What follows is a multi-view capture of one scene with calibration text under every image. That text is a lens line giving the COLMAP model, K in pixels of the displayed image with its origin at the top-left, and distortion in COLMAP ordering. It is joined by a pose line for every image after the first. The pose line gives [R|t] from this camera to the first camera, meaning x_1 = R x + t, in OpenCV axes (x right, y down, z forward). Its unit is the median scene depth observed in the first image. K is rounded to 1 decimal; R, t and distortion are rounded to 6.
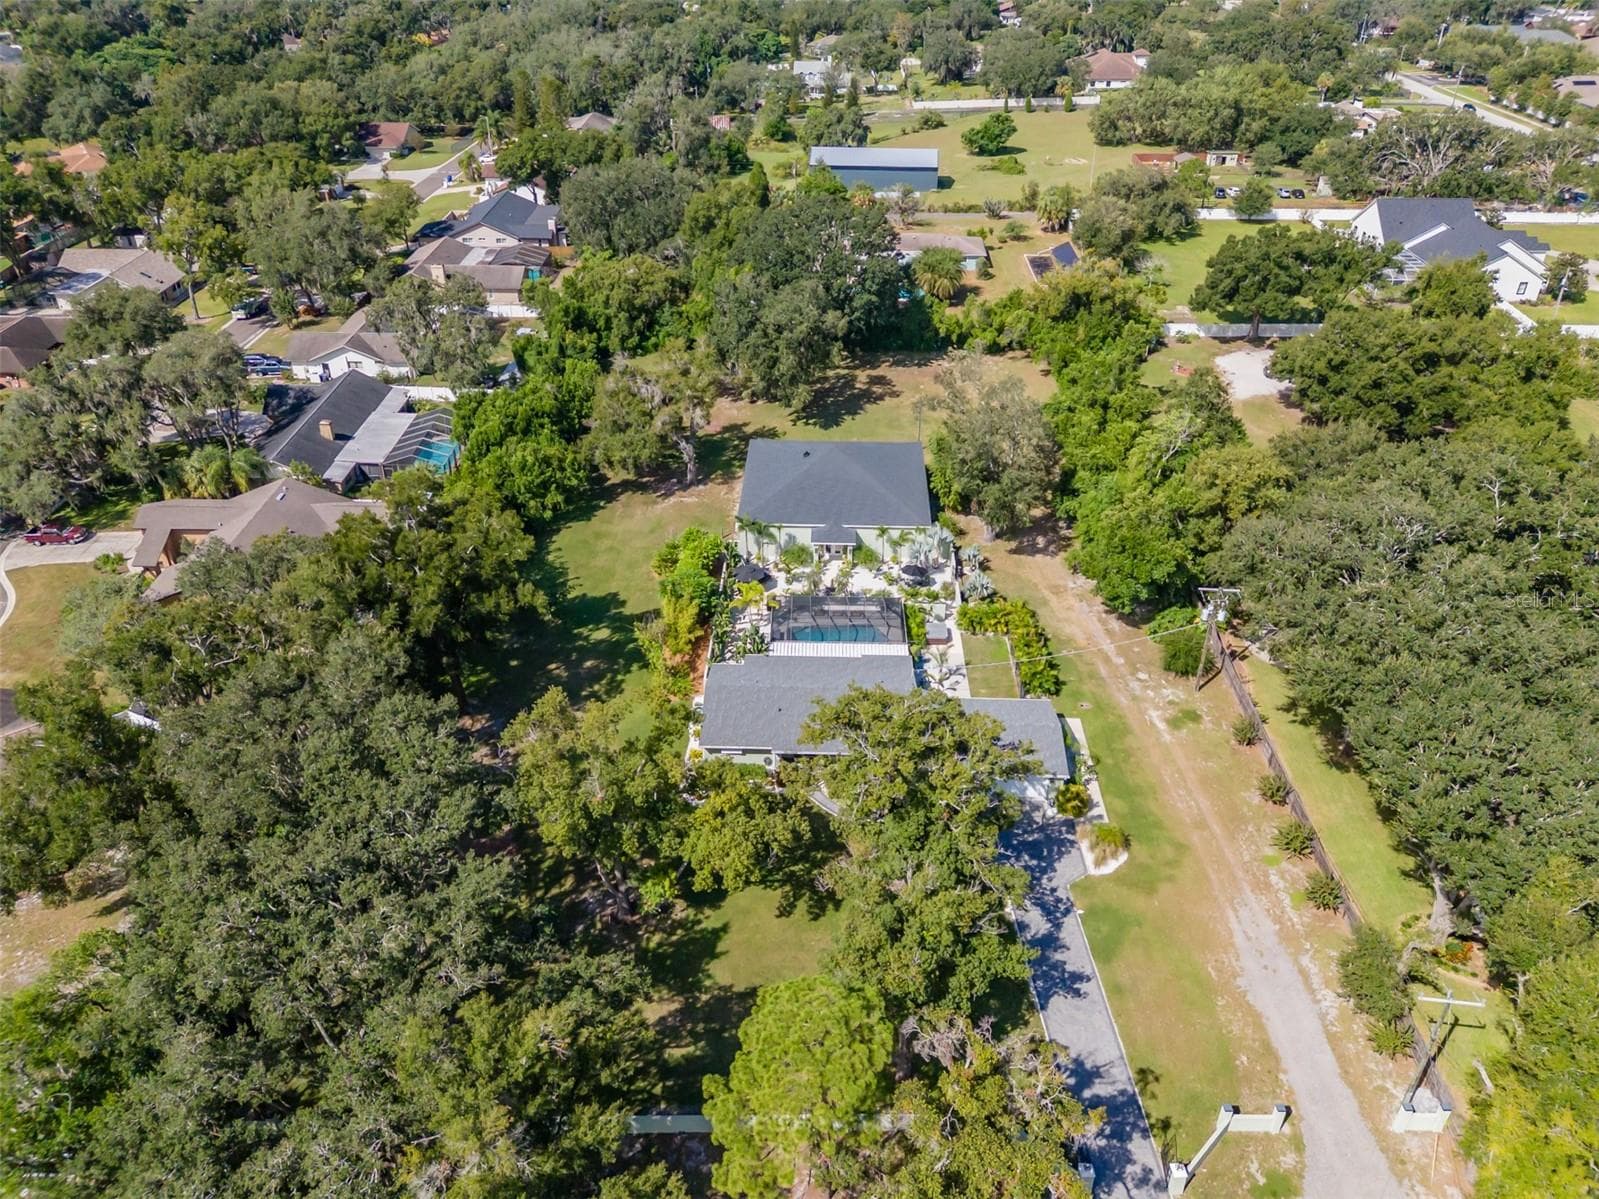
lens RADIAL K [[1161.7, 0, 804.4], [0, 1161.7, 600.2], [0, 0, 1]] dist [0.062984, -0.063507]
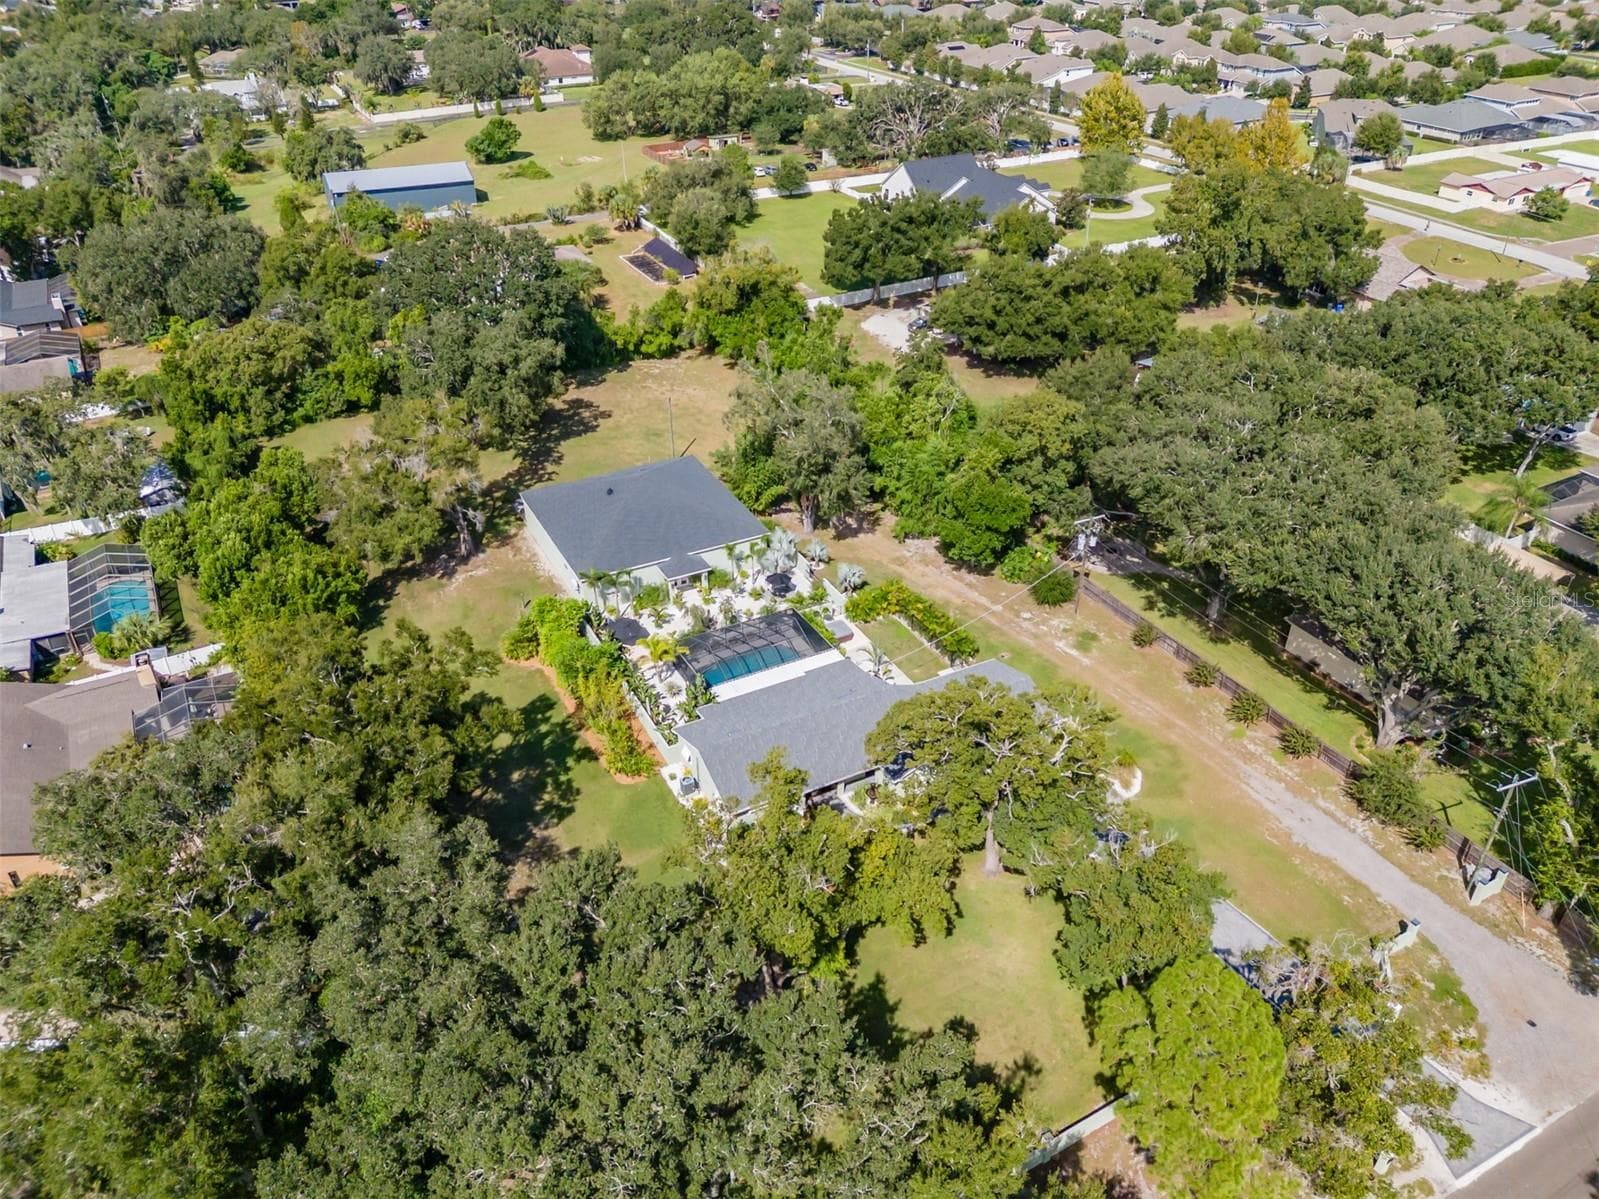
lens RADIAL K [[1161.7, 0, 804.4], [0, 1161.7, 600.2], [0, 0, 1]] dist [0.062984, -0.063507]
pose [[0.869970, -0.268338, 0.413699, -0.214073], [0.267497, 0.961612, 0.061210, -0.044940], [-0.414243, 0.057412, 0.908354, 0.070275]]
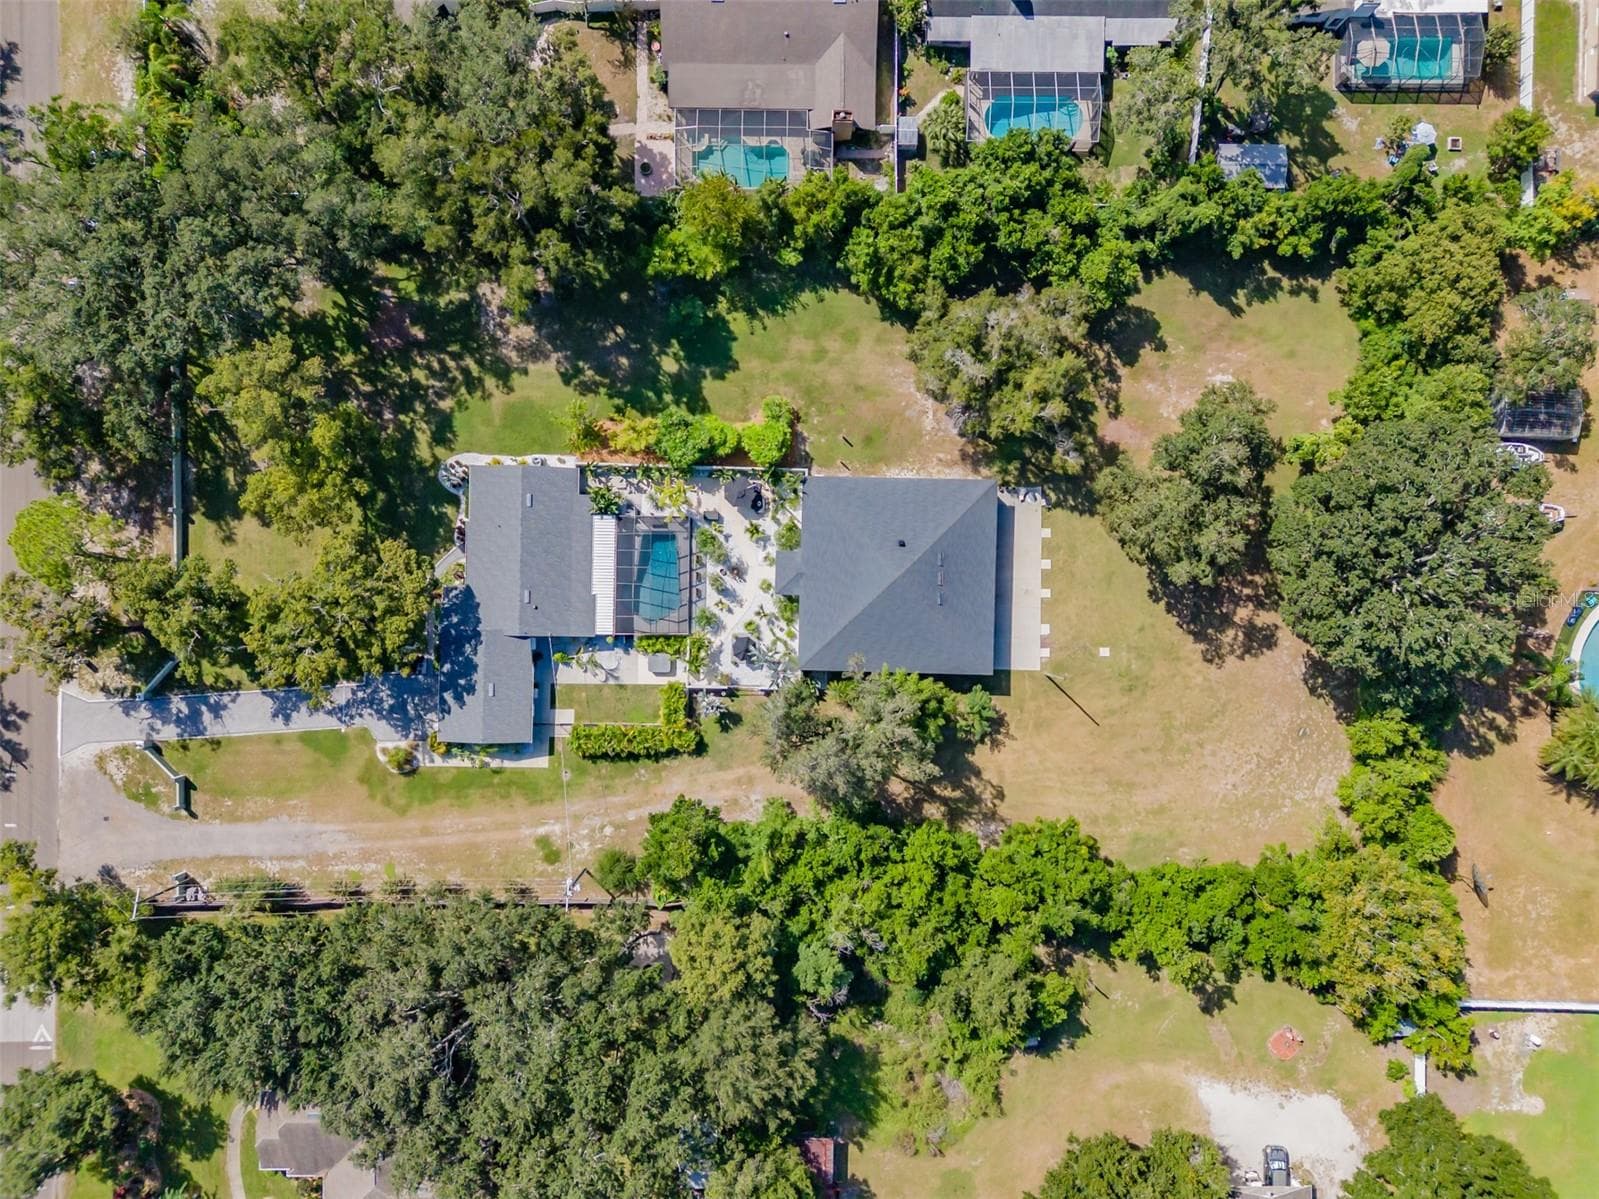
lens RADIAL K [[1161.7, 0, 804.4], [0, 1161.7, 600.2], [0, 0, 1]] dist [0.062984, -0.063507]
pose [[0.009291, 0.999957, 0.000772, 0.036191], [-0.551182, 0.004477, 0.834373, -0.671480], [0.834333, -0.008178, 0.551200, 0.333861]]
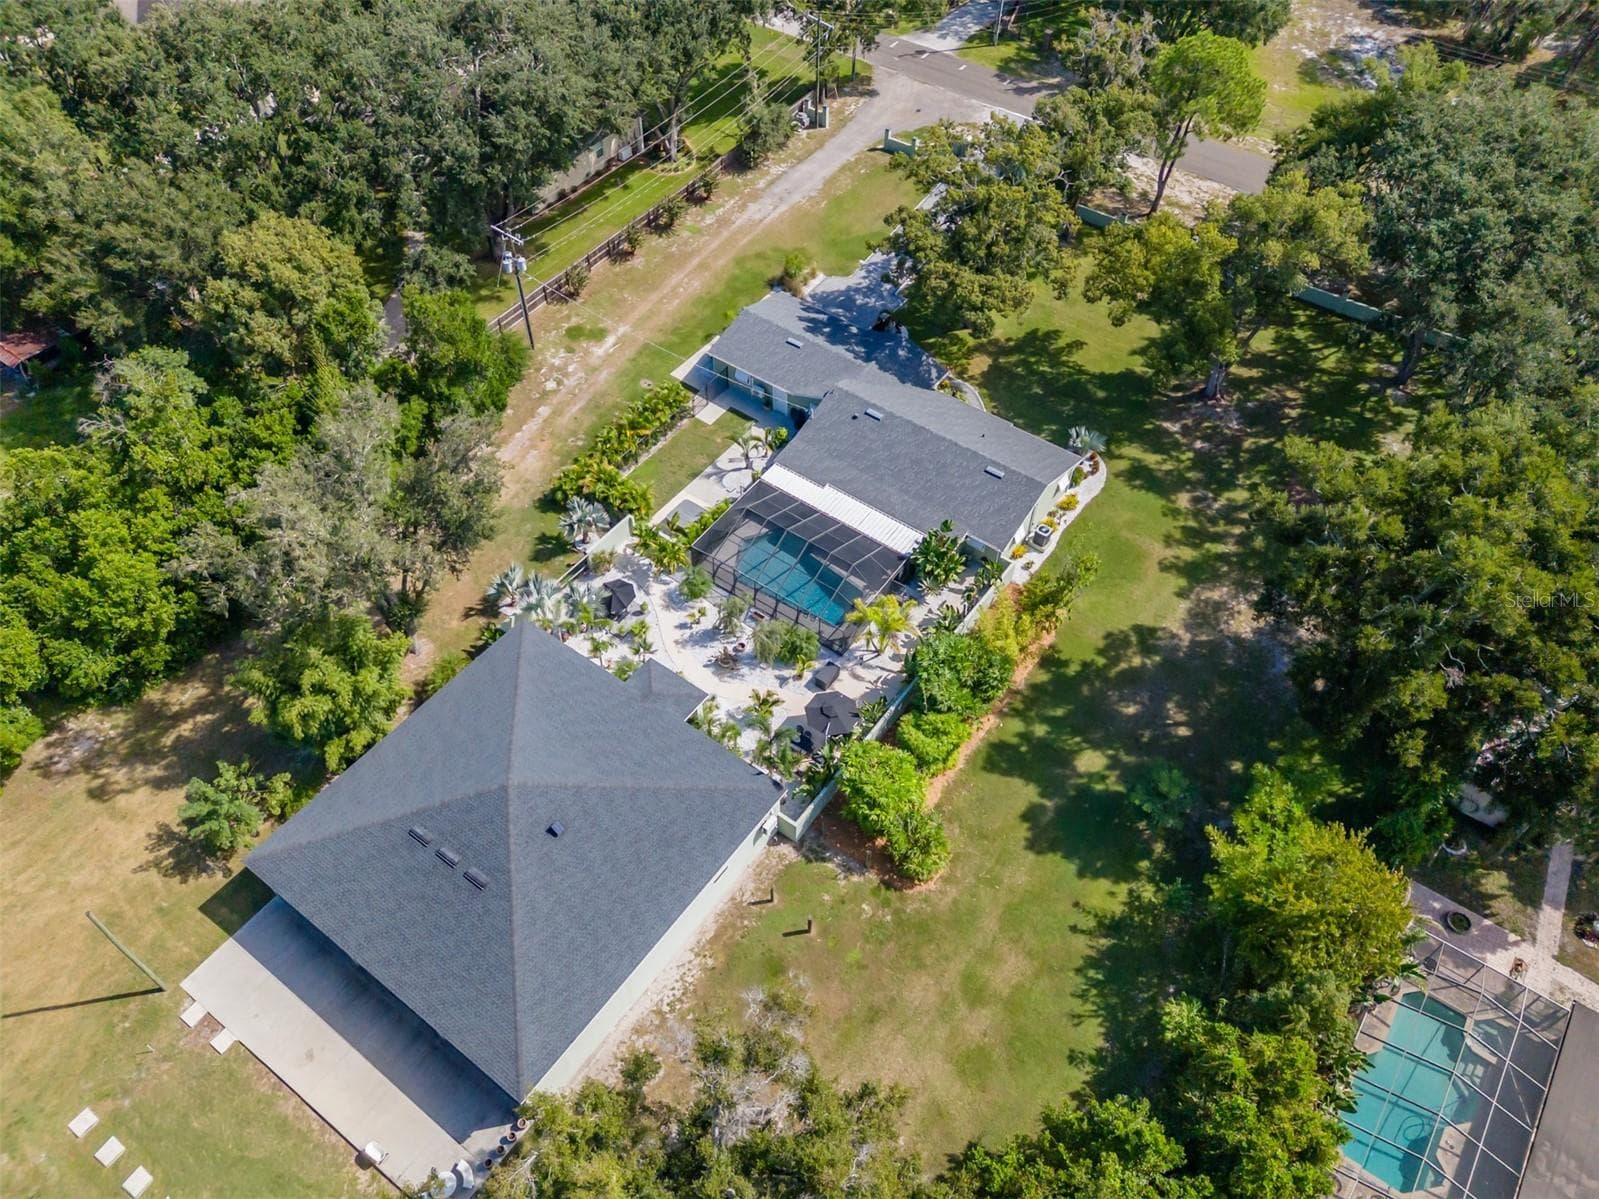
lens RADIAL K [[1166.1, 0, 799.5], [0, 1166.1, 599.5], [0, 0, 1]] dist [0.089379, -0.119742]
pose [[-0.823373, -0.442014, 0.355922, -0.159374], [0.300154, 0.193079, 0.934145, -0.432428], [-0.481626, 0.875982, -0.026304, 0.696227]]
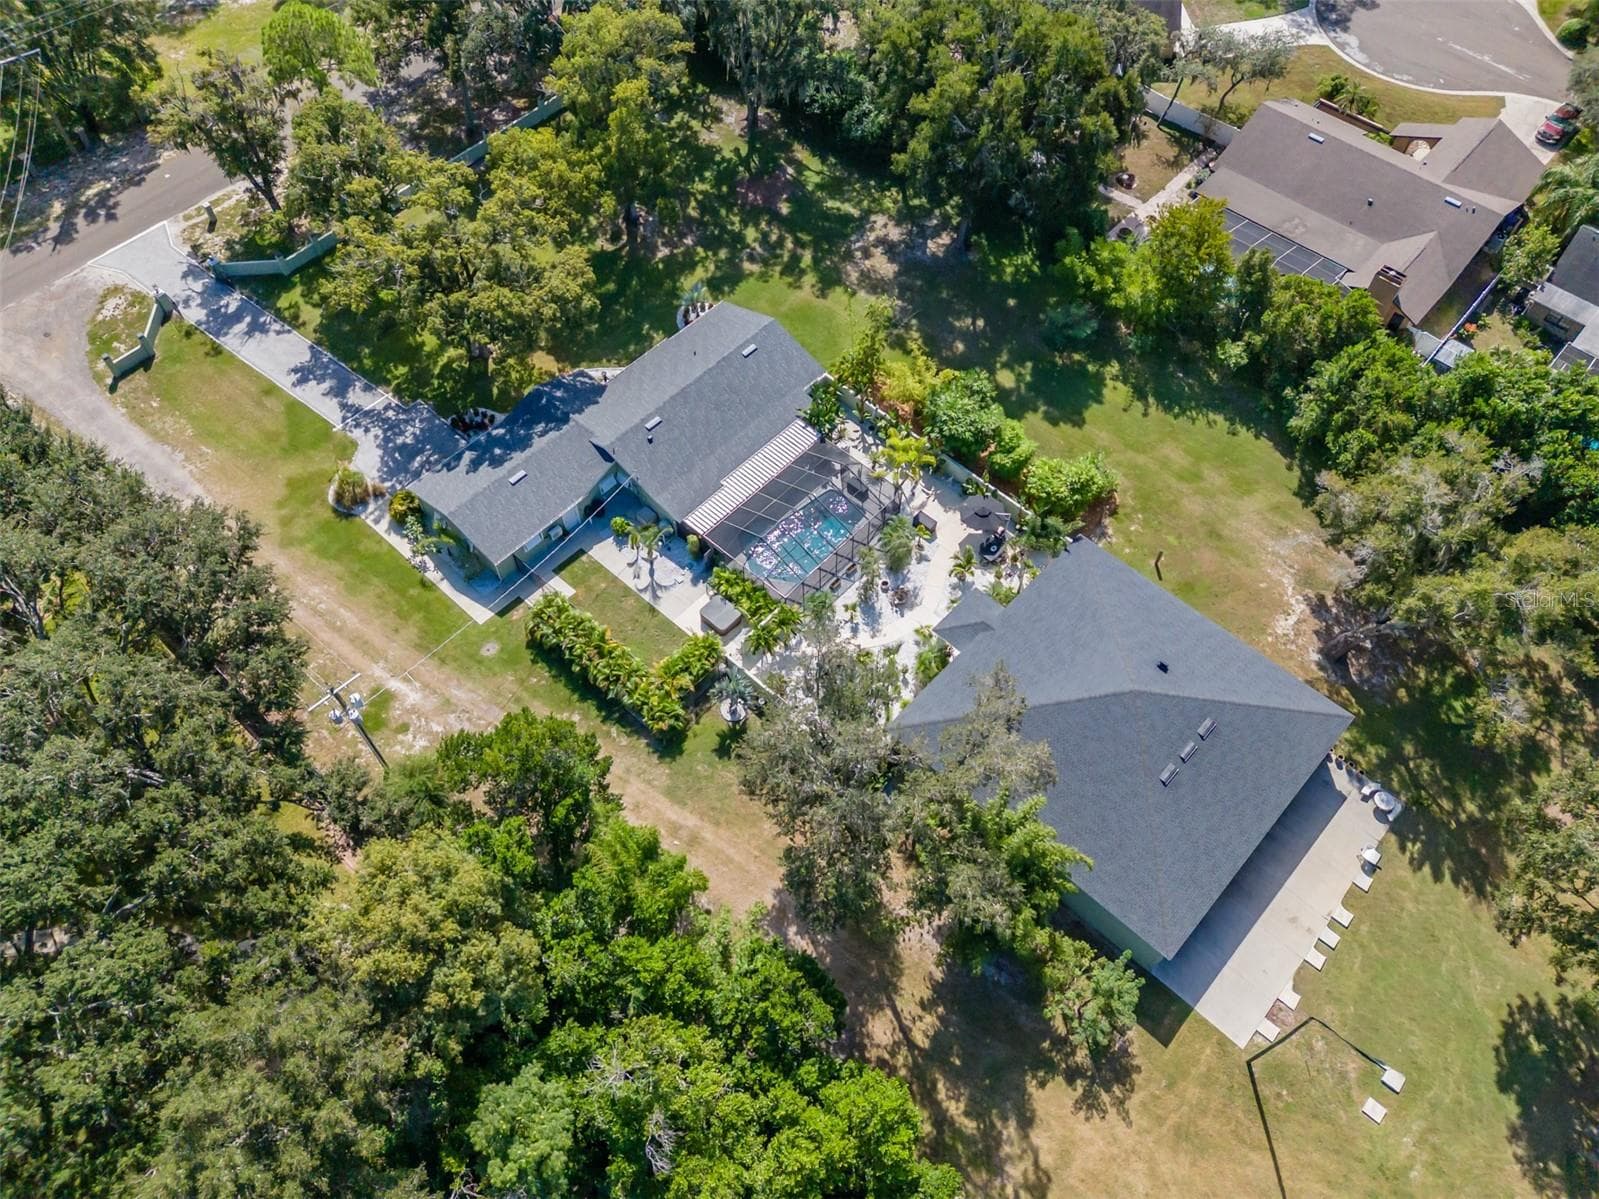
lens RADIAL K [[1170.8, 0, 799.5], [0, 1170.8, 599.5], [0, 0, 1]] dist [0.073294, -0.073390]
pose [[-0.655661, 0.628348, -0.418674, 0.257559], [-0.418749, 0.158803, 0.894109, -0.437827], [0.628298, 0.761552, 0.158999, 0.612549]]
